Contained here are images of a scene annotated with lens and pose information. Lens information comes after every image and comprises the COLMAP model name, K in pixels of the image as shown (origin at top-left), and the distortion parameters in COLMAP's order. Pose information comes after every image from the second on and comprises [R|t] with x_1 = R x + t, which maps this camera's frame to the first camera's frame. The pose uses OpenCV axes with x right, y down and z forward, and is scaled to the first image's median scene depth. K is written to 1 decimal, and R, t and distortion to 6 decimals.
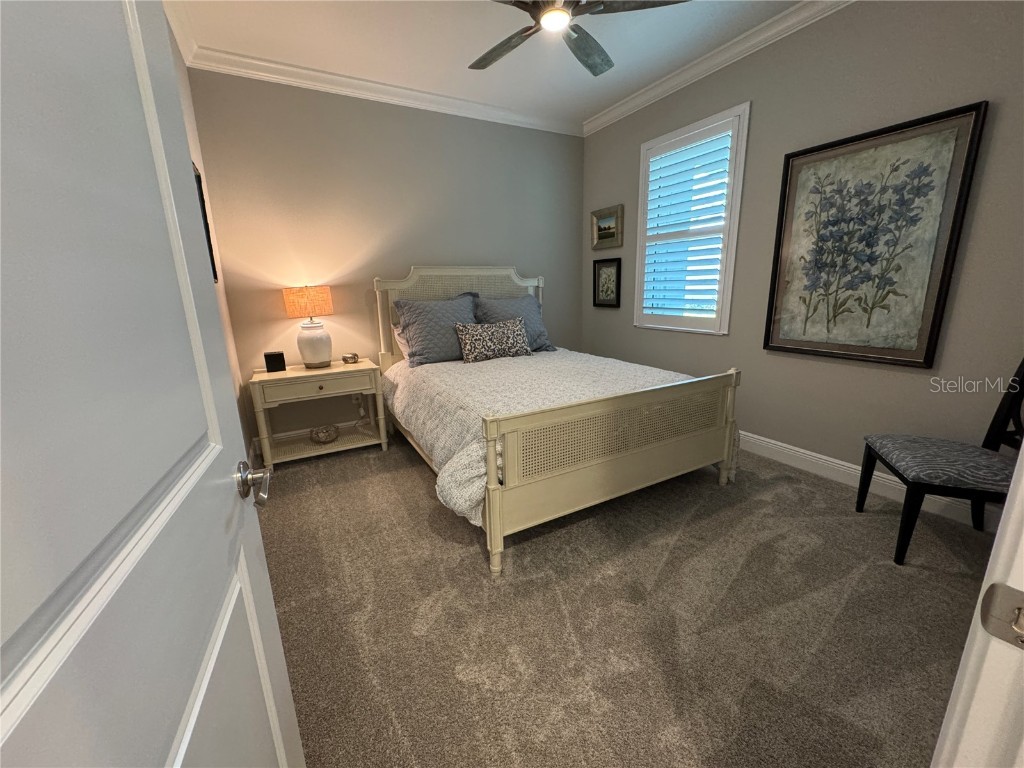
lens RADIAL K [[410.5, 0, 512.1], [0, 410.5, 382.7], [0, 0, 1]] dist [-0.001686, -0.000063]
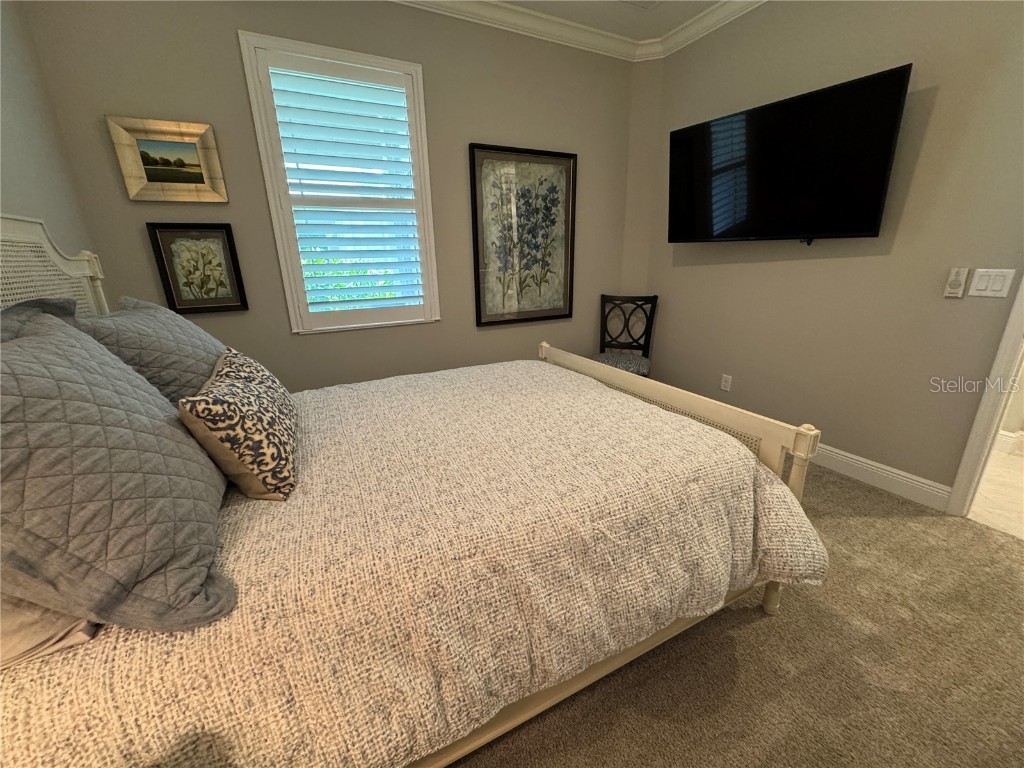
lens RADIAL K [[410.5, 0, 512.0], [0, 410.5, 385.4], [0, 0, 1]] dist [-0.001686, -0.000063]
pose [[0.031124, -0.272032, 0.961785, -0.574215], [0.251102, 0.933519, 0.255911, -0.235249], [-0.967460, 0.233541, 0.097362, 1.030134]]
